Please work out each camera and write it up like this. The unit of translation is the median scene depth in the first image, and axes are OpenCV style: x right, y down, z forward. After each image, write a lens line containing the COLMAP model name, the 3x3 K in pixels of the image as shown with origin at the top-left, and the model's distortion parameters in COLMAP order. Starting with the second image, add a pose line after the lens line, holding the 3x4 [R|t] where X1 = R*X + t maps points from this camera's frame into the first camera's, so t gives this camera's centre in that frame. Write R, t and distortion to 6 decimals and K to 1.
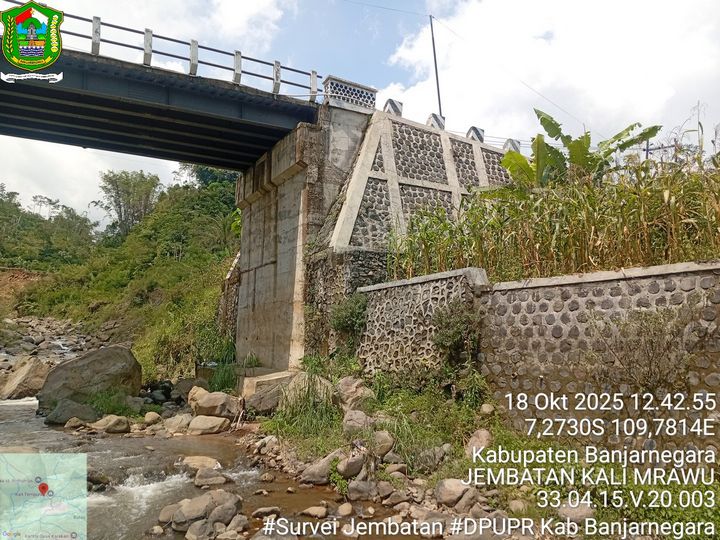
lens RADIAL K [[546.0, 0, 357.6], [0, 546.0, 268.0], [0, 0, 1]] dist [0.083398, -0.171452]
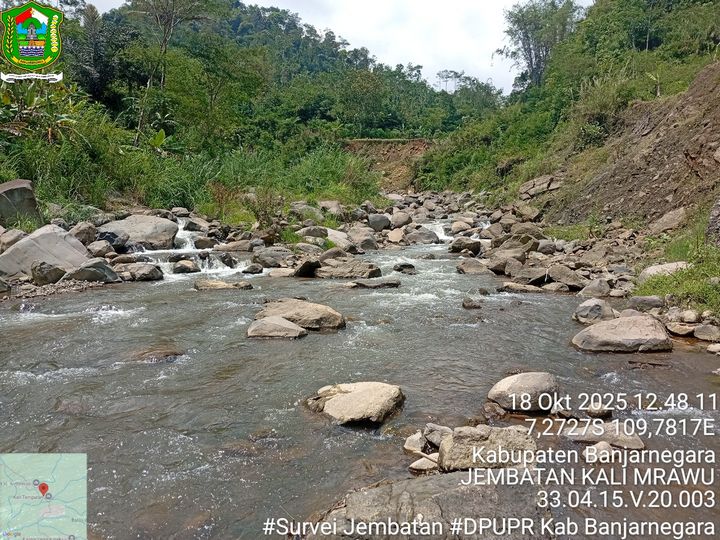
lens RADIAL K [[546.0, 0, 357.6], [0, 546.0, 268.0], [0, 0, 1]] dist [0.083398, -0.171452]
pose [[0.761146, 0.042224, -0.647205, -0.155609], [0.097650, 0.979043, 0.178714, 0.043235], [0.641188, -0.199227, 0.741071, 0.323272]]
